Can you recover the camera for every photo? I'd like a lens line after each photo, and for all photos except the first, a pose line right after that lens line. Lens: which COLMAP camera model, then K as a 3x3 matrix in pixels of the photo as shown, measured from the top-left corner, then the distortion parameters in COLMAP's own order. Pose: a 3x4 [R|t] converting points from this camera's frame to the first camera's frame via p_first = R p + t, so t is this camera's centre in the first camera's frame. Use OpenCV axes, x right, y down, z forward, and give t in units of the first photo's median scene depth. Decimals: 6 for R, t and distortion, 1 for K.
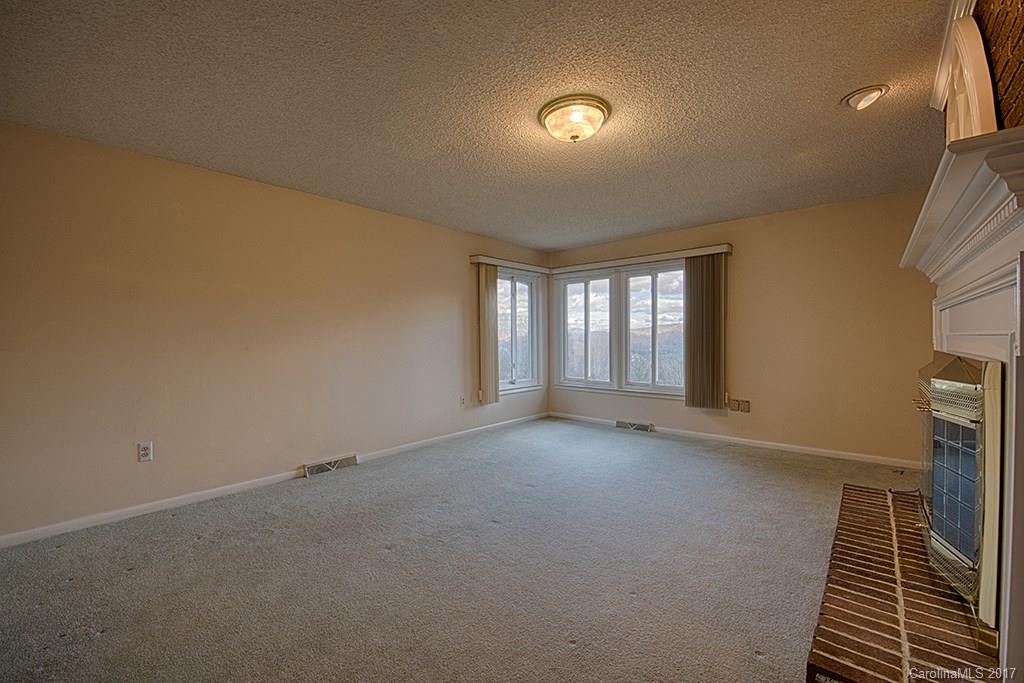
lens RADIAL K [[407.6, 0, 511.5], [0, 407.6, 341.6], [0, 0, 1]] dist [-0.014324, -0.000600]
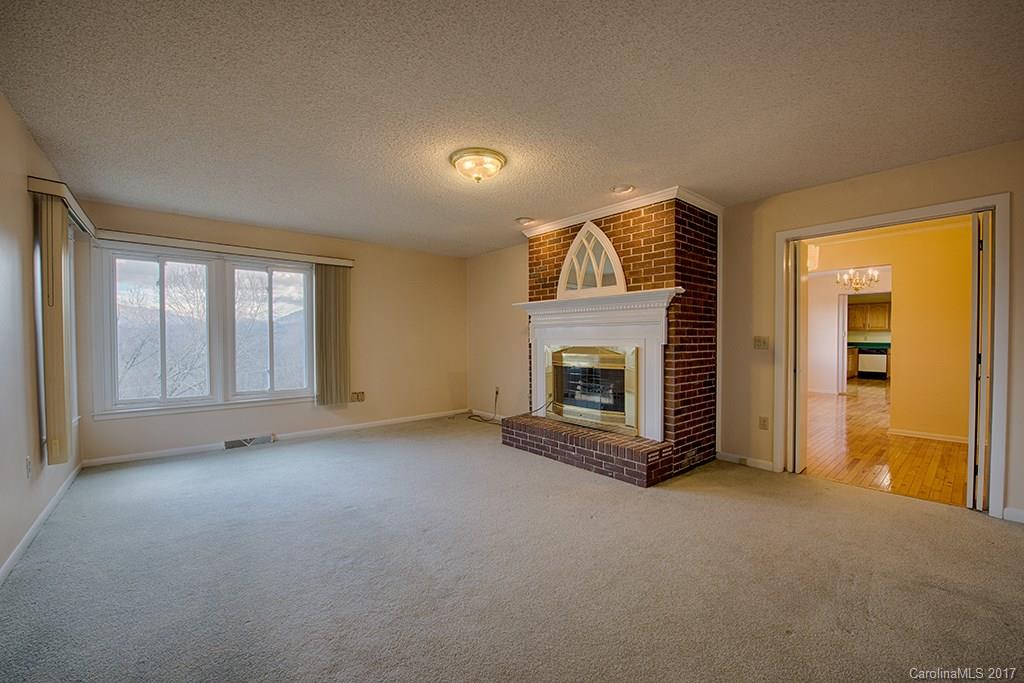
lens RADIAL K [[407.6, 0, 512.0], [0, 407.6, 344.2], [0, 0, 1]] dist [-0.014324, -0.000600]
pose [[0.139322, -0.012263, 0.990171, -0.487021], [0.006026, 0.999915, 0.011536, -0.007686], [-0.990229, 0.004360, 0.139384, 0.328085]]
